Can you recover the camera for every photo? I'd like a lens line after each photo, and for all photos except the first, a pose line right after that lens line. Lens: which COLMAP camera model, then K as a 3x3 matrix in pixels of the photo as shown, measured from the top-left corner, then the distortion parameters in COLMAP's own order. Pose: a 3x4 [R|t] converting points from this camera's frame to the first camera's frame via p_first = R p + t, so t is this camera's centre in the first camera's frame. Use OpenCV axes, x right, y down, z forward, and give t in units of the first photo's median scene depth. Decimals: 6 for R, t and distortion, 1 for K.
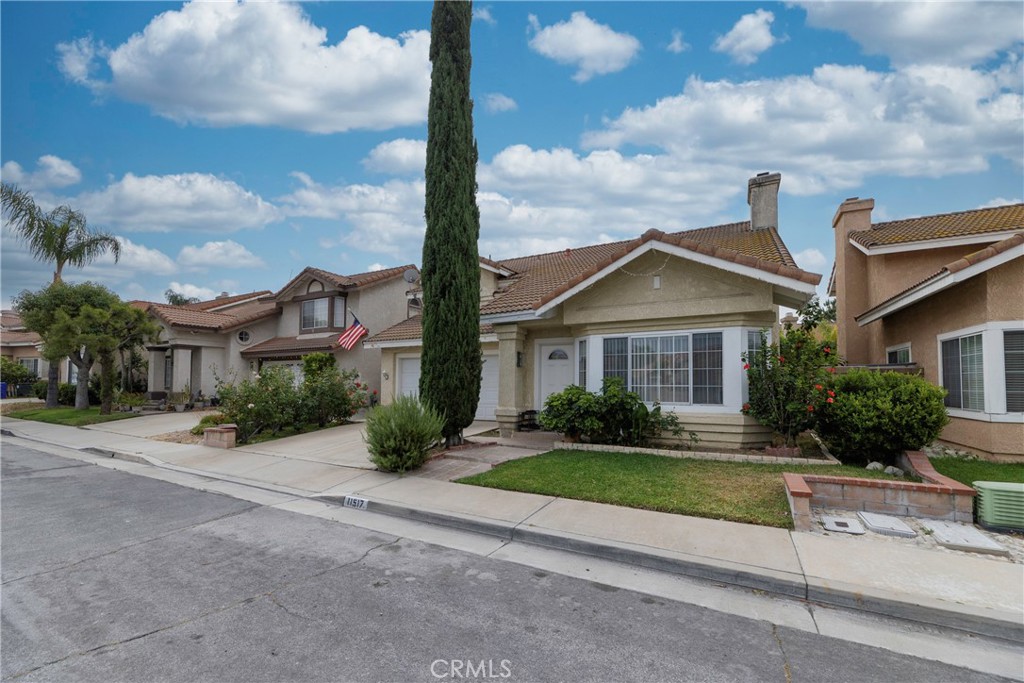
lens RADIAL K [[432.1, 0, 512.0], [0, 432.1, 375.7], [0, 0, 1]] dist [0.001120, 0.000274]
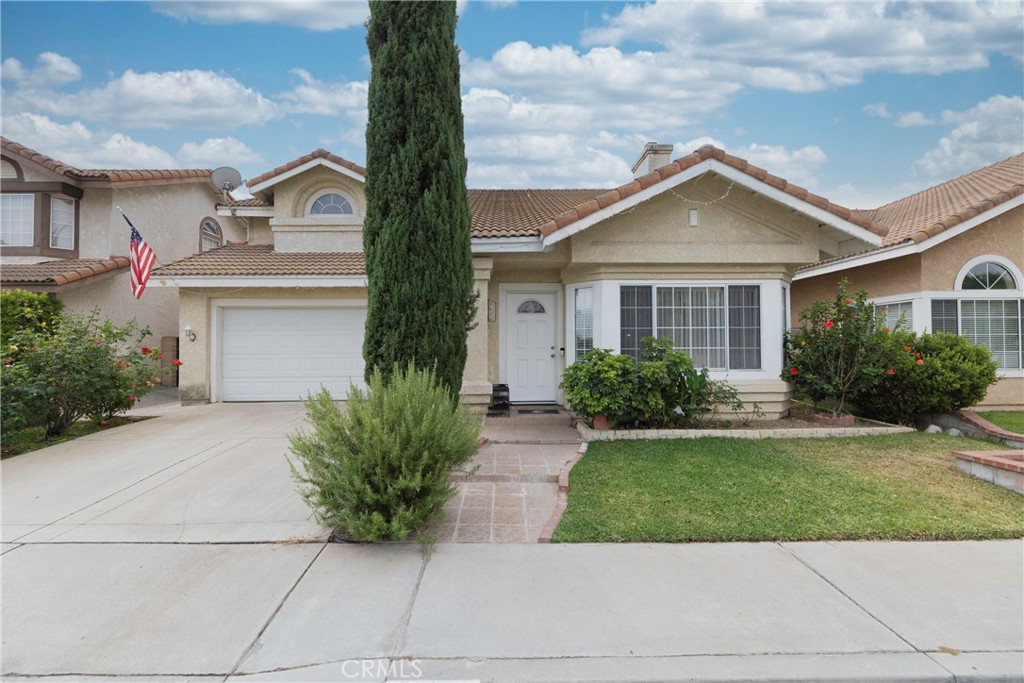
lens RADIAL K [[416.0, 0, 513.3], [0, 416.0, 347.2], [0, 0, 1]] dist [-0.000379, -0.000268]
pose [[0.869253, -0.001693, 0.494365, -0.339765], [-0.004880, 0.999916, 0.012004, 0.014334], [-0.494344, -0.012847, 0.869171, 0.509049]]
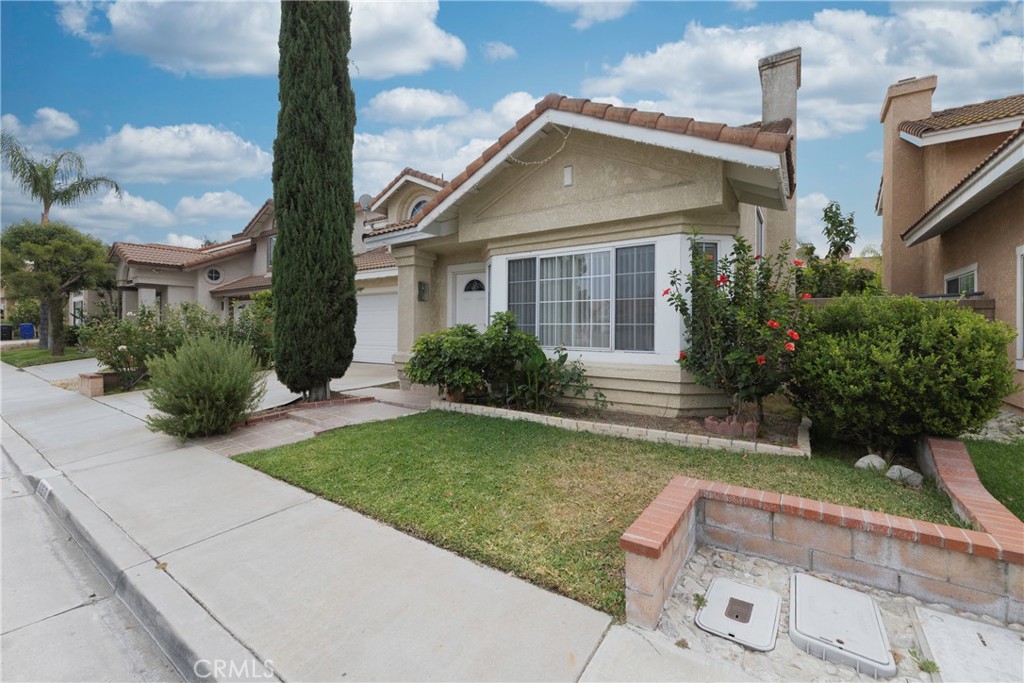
lens RADIAL K [[425.3, 0, 514.7], [0, 425.3, 332.5], [0, 0, 1]] dist [-0.001116, -0.000283]
pose [[0.993919, 0.003370, -0.110063, 0.334417], [0.000106, 0.999502, 0.031562, 0.015514], [0.110115, -0.031381, 0.993423, 0.306654]]
